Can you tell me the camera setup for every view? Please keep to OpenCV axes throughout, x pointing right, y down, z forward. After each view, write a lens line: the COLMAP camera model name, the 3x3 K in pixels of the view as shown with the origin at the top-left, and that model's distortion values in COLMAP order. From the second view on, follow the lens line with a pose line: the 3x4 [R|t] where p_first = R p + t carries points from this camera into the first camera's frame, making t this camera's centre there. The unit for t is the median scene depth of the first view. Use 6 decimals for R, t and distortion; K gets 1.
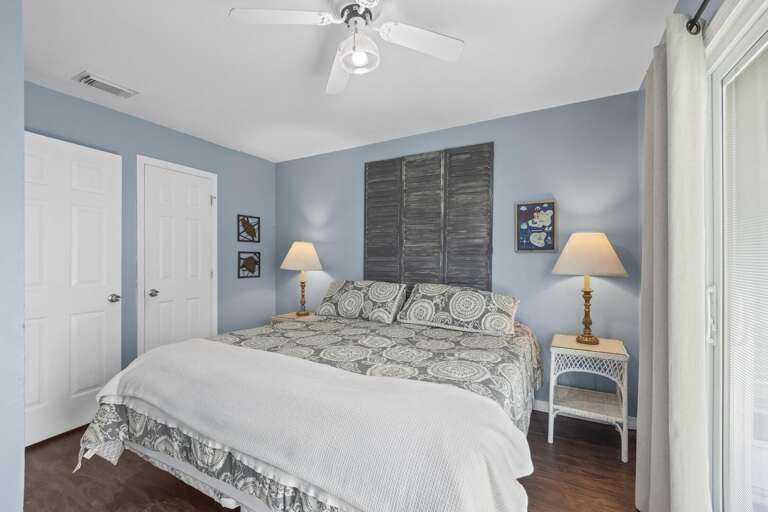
lens RADIAL K [[323.9, 0, 378.5], [0, 323.9, 253.7], [0, 0, 1]] dist [-0.000847, 0.000009]
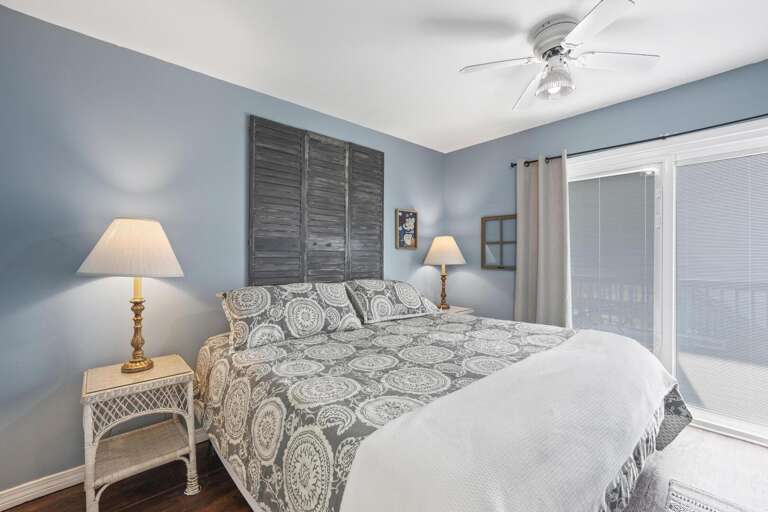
lens RADIAL K [[323.9, 0, 378.5], [0, 323.9, 253.7], [0, 0, 1]] dist [-0.000847, 0.000009]
pose [[0.330496, 0.003663, 0.943800, -0.712486], [-0.009612, 0.999954, -0.000515, 0.014275], [-0.943759, -0.008902, 0.330516, 0.615785]]
